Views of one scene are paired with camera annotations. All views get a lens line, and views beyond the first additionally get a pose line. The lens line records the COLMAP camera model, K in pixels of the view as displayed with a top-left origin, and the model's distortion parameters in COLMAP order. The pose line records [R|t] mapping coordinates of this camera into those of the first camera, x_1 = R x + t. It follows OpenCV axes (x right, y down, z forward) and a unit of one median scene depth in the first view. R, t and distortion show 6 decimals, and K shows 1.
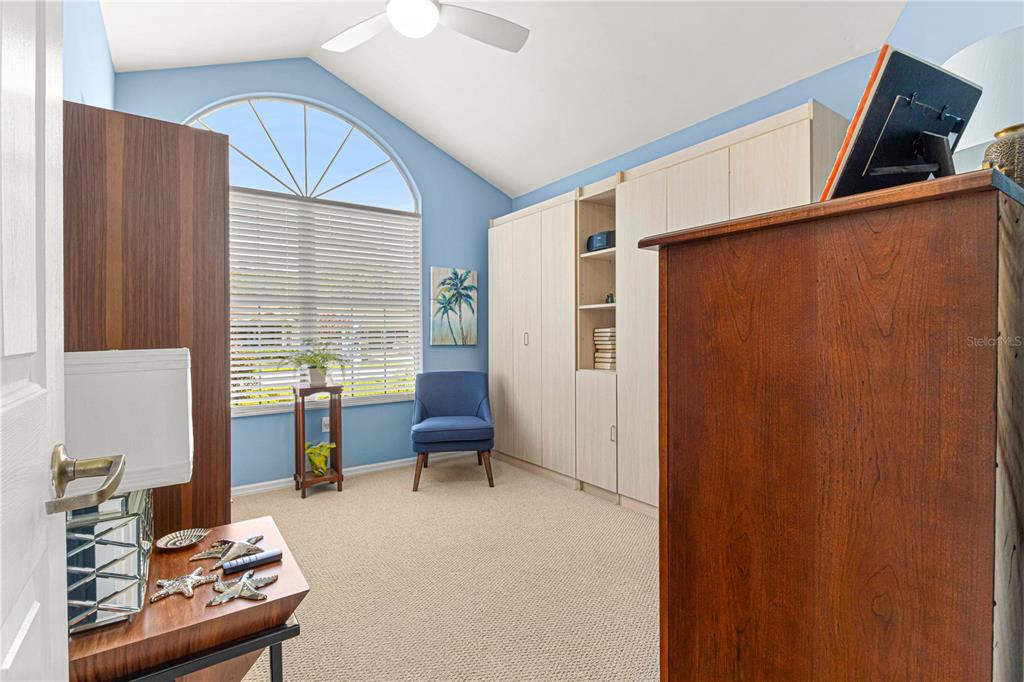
lens RADIAL K [[471.3, 0, 515.8], [0, 471.3, 335.8], [0, 0, 1]] dist [0.004612, -0.000581]
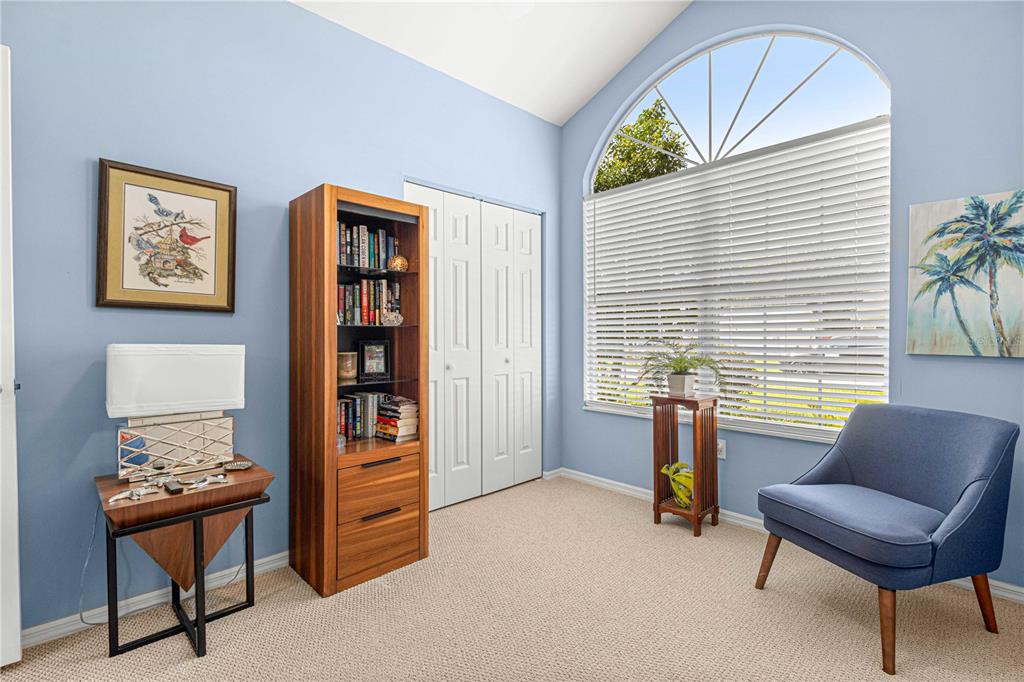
lens RADIAL K [[471.3, 0, 515.8], [0, 471.3, 335.8], [0, 0, 1]] dist [0.004612, -0.000581]
pose [[0.158457, 0.021974, -0.987121, 0.273152], [-0.004102, 0.999758, 0.021597, -0.009928], [0.987357, 0.000627, 0.158509, 0.471832]]
